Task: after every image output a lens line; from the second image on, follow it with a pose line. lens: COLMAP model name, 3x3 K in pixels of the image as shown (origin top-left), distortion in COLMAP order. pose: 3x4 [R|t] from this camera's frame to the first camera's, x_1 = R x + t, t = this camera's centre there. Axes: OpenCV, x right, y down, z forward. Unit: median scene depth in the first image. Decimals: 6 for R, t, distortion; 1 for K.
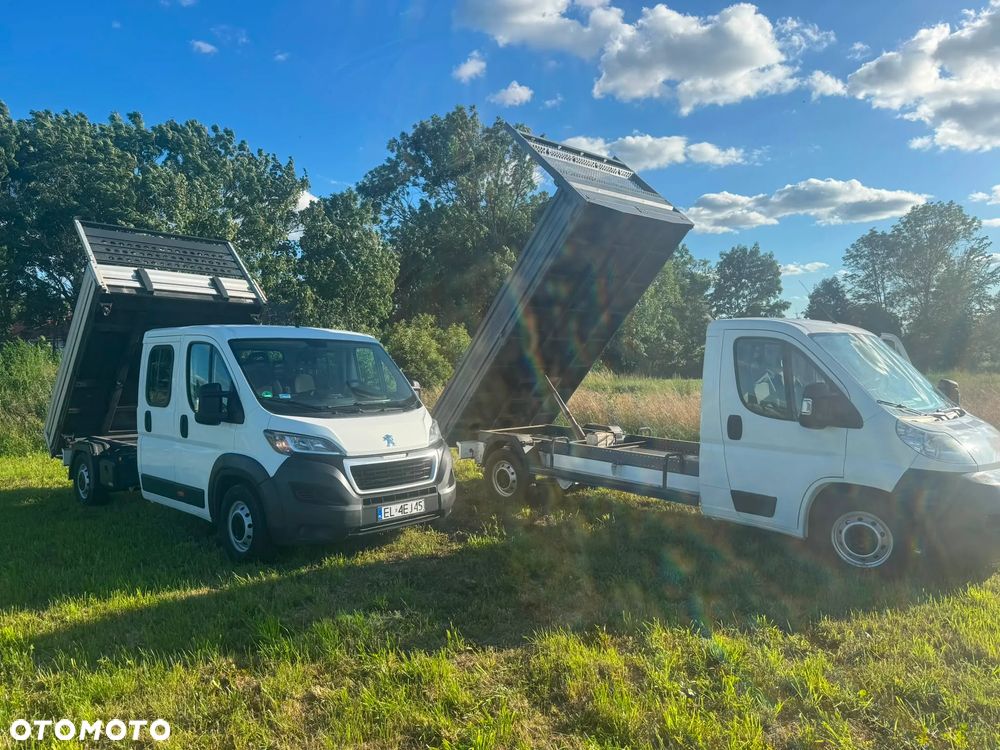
lens RADIAL K [[713.2, 0, 503.7], [0, 713.2, 380.1], [0, 0, 1]] dist [0.073309, -0.107027]
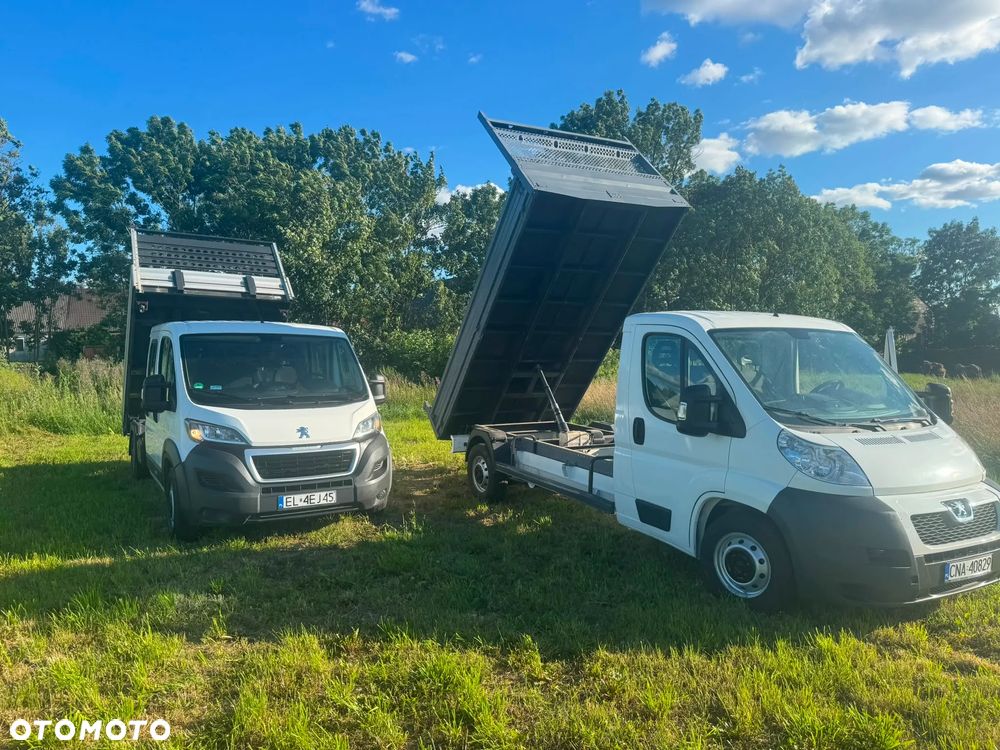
lens RADIAL K [[714.3, 0, 500.0], [0, 714.3, 375.0], [0, 0, 1]] dist [0.022181, -0.006193]
pose [[0.965696, 0.015436, -0.259217, 0.256962], [-0.013303, 0.999862, 0.009982, -0.008791], [0.259335, -0.006191, 0.965768, 0.048692]]
